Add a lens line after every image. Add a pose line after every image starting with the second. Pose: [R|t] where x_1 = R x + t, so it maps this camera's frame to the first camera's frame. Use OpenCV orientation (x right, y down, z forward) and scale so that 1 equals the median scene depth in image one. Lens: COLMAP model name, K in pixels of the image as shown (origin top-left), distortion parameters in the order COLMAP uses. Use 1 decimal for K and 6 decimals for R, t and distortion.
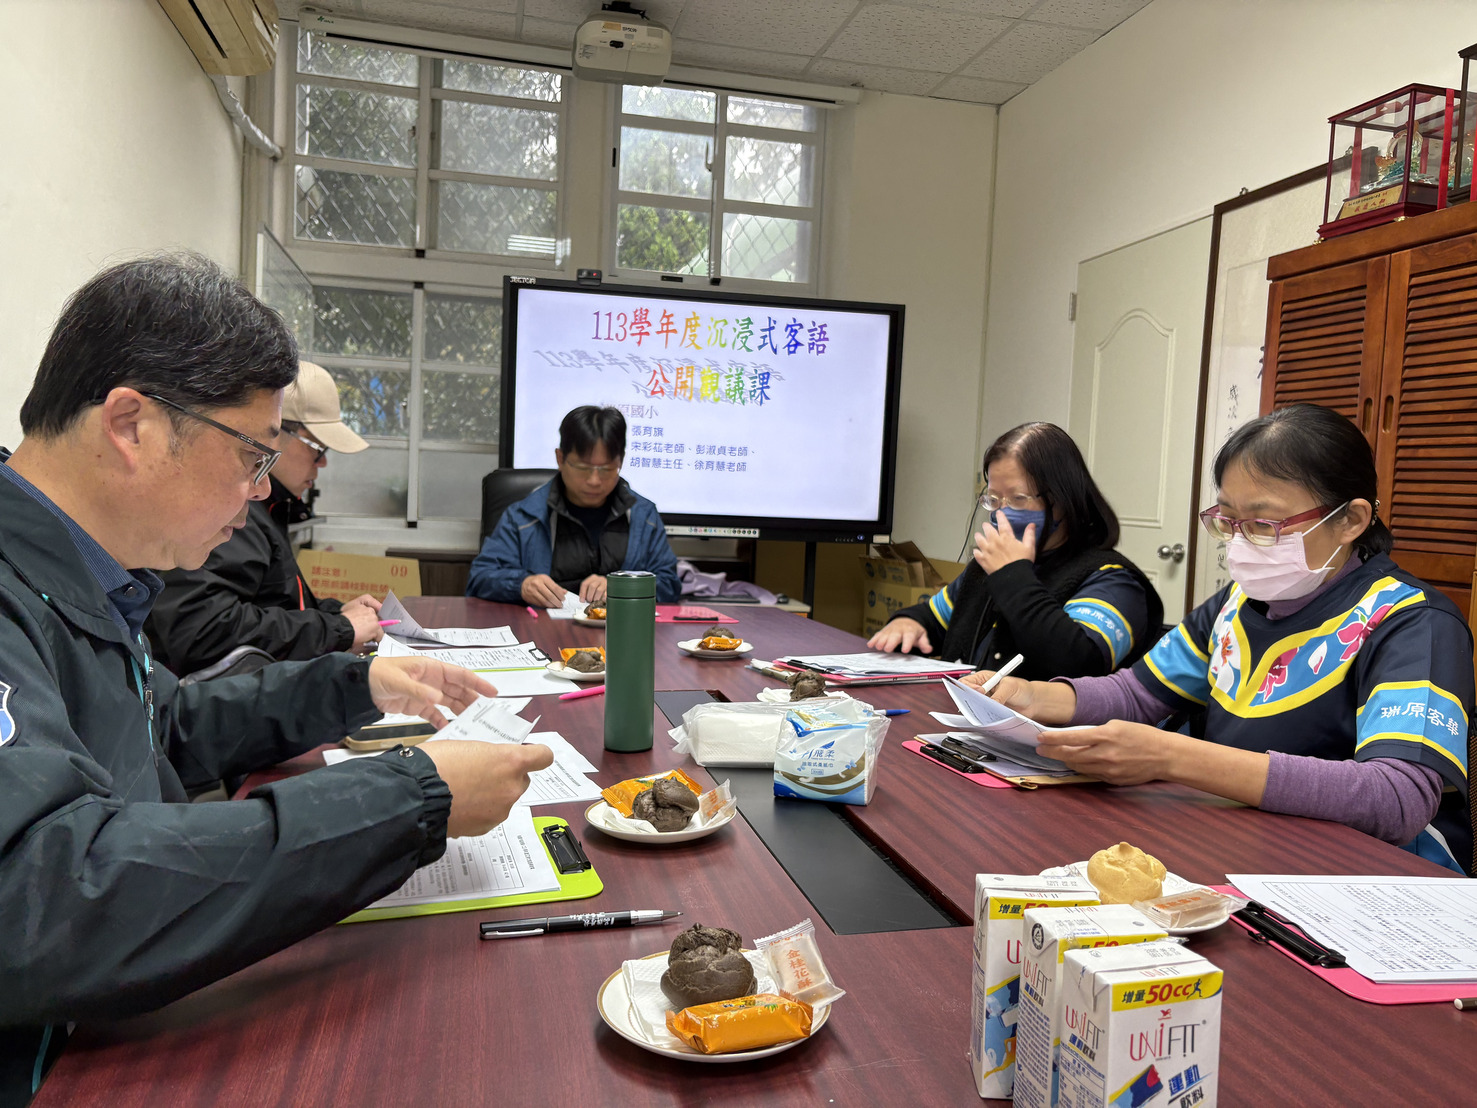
lens RADIAL K [[1115.8, 0, 733.5], [0, 1115.8, 558.3], [0, 0, 1]] dist [0.057557, -0.059157]
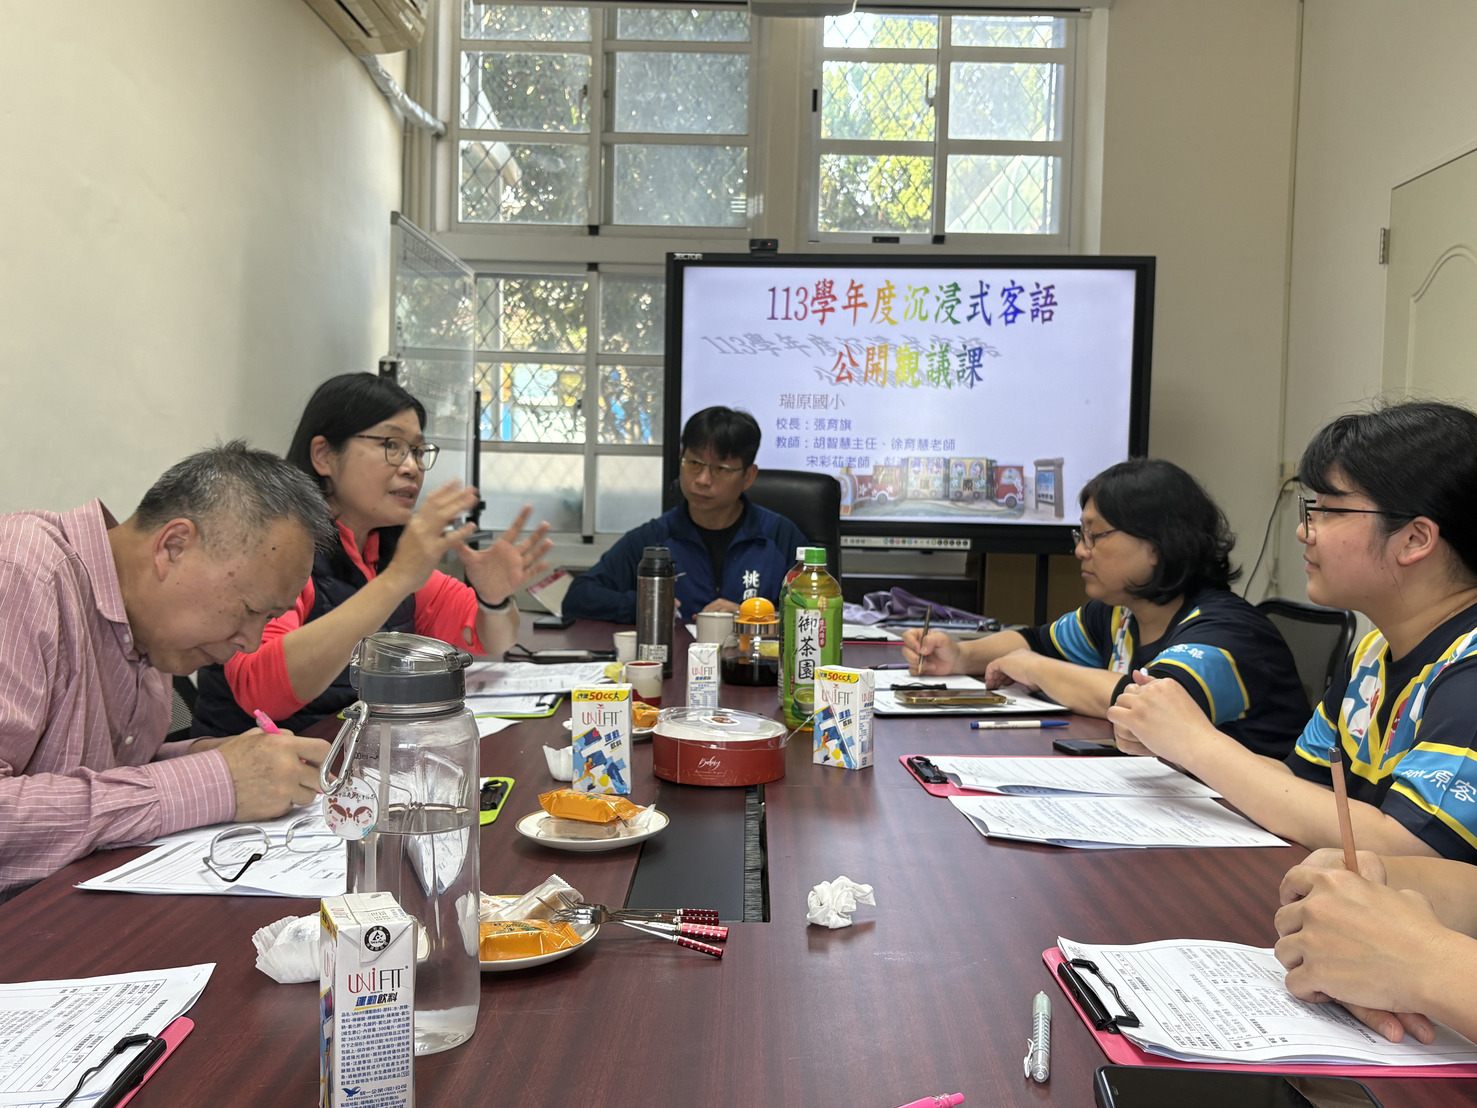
lens RADIAL K [[1405.6, 0, 738.4], [0, 1405.6, 566.7], [0, 0, 1]] dist [0.046113, 0.000000]
pose [[0.972513, -0.007899, -0.232716, 0.098856], [0.005526, 0.999926, -0.010848, 0.004314], [0.232785, 0.009264, 0.972484, -0.046662]]
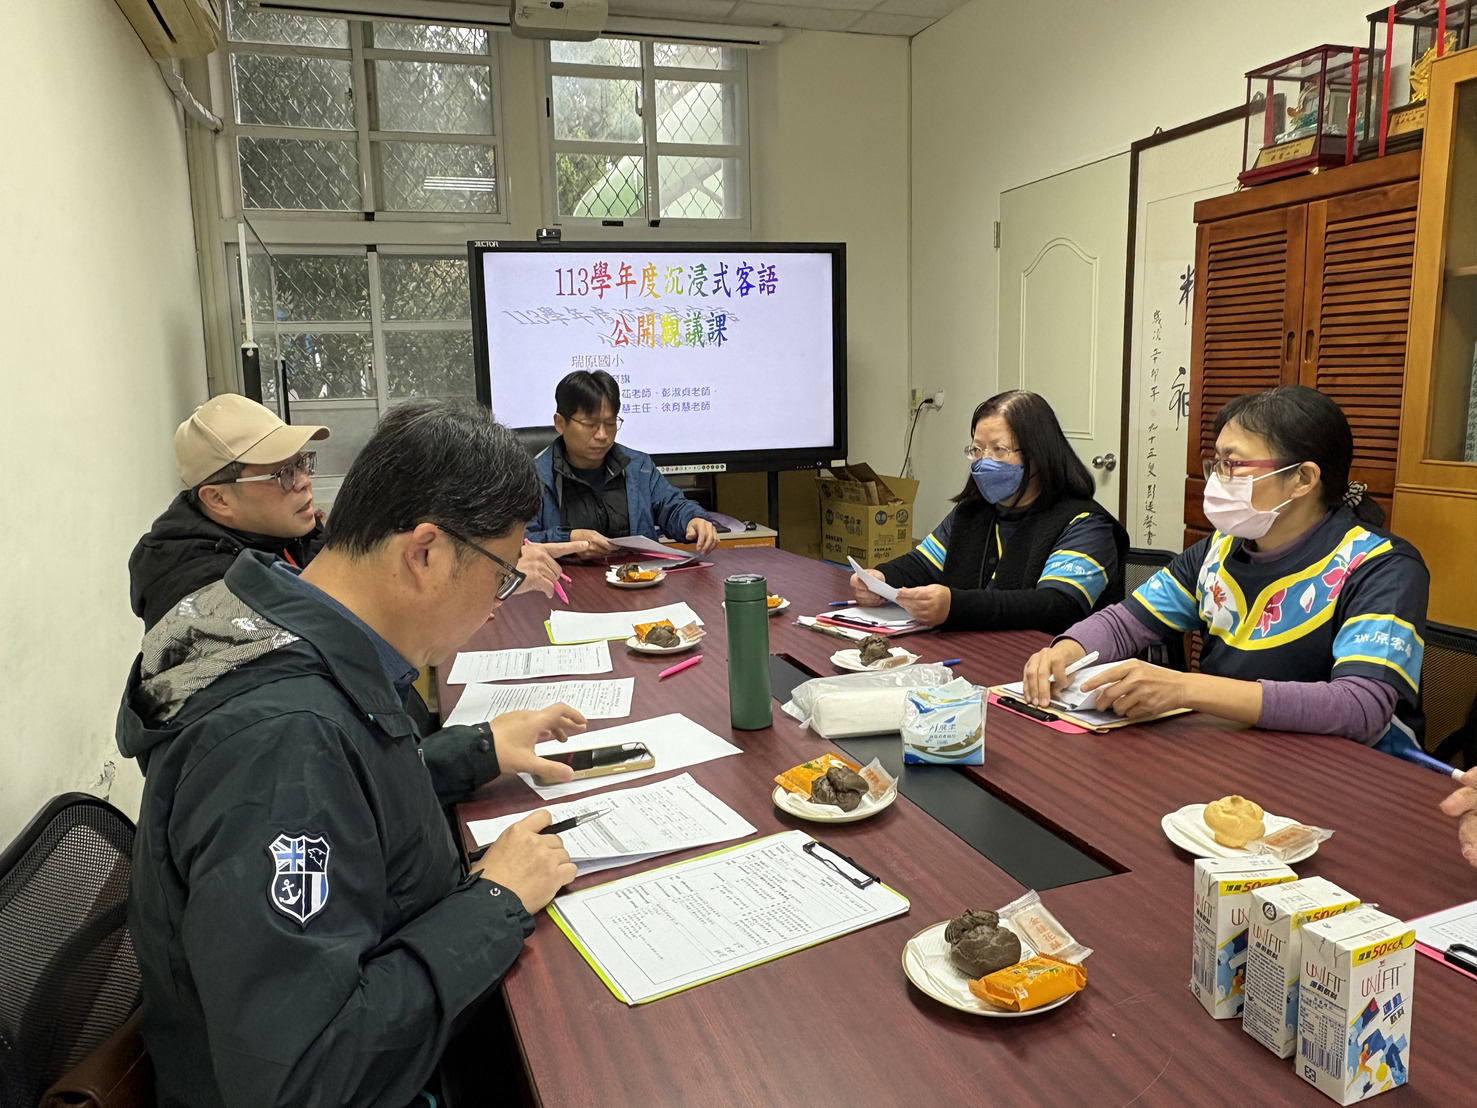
lens RADIAL K [[1070.6, 0, 722.0], [0, 1070.6, 560.9], [0, 0, 1]] dist [-0.001119, 0.001696]
pose [[0.993827, -0.083796, 0.072701, -0.064658], [0.076156, 0.991849, 0.102151, -0.039332], [-0.080668, -0.095984, 0.992109, -0.030734]]
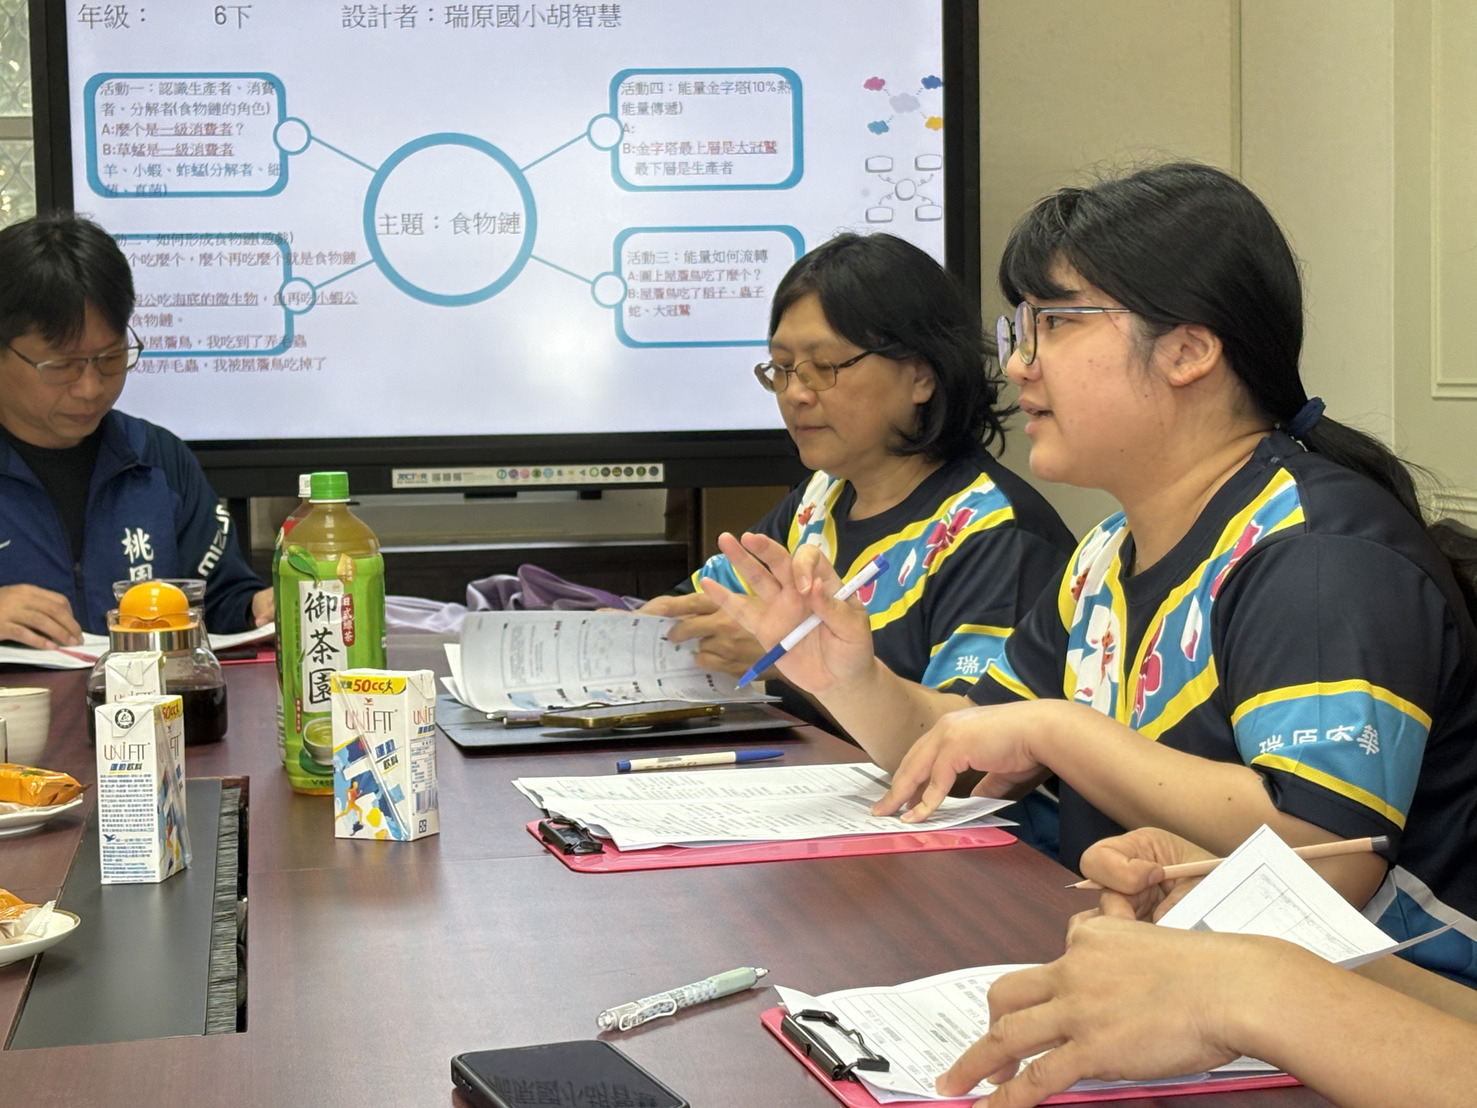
lens RADIAL K [[3007.8, 0, 738.2], [0, 3007.8, 551.8], [0, 0, 1]] dist [0.175657, 0.000000]
pose [[0.996040, -0.057533, -0.067775, 0.128498], [0.057330, 0.998343, -0.004937, 0.014998], [0.067947, 0.001032, 0.997688, -0.144956]]
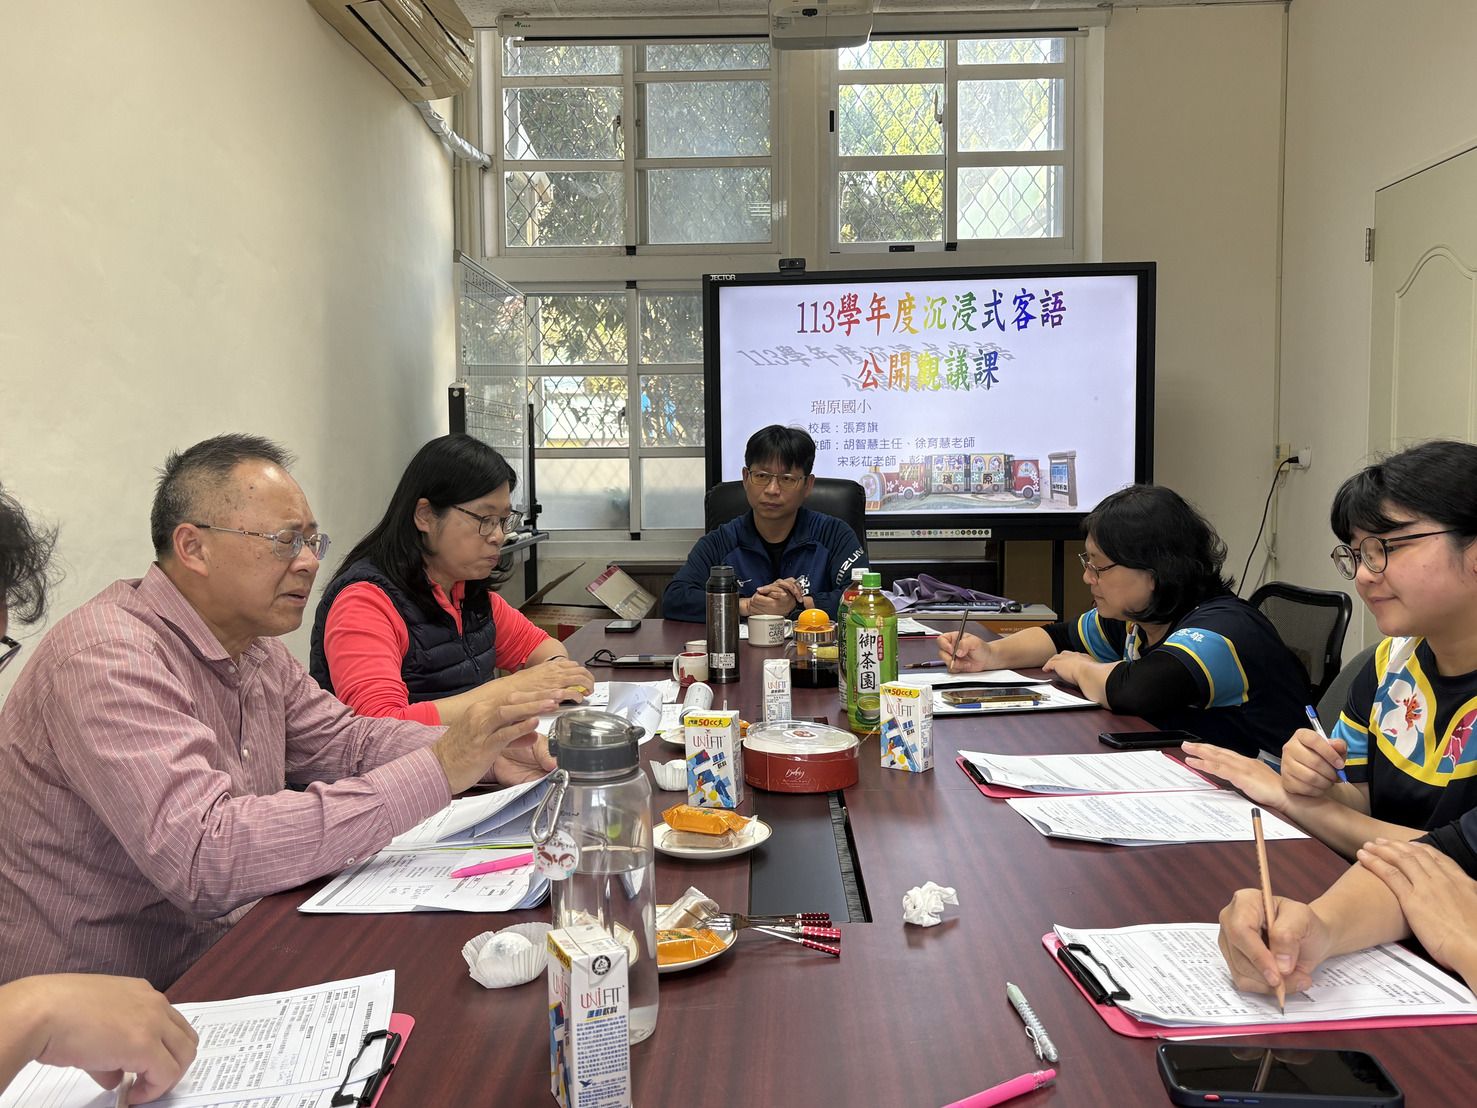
lens RADIAL K [[1331.5, 0, 736.3], [0, 1331.5, 563.7], [0, 0, 1]] dist [0.063606, -0.038108]
pose [[0.967912, -0.035542, -0.248762, 0.091306], [0.039105, 0.999191, 0.009395, -0.016481], [0.248227, -0.018822, 0.968519, -0.086277]]
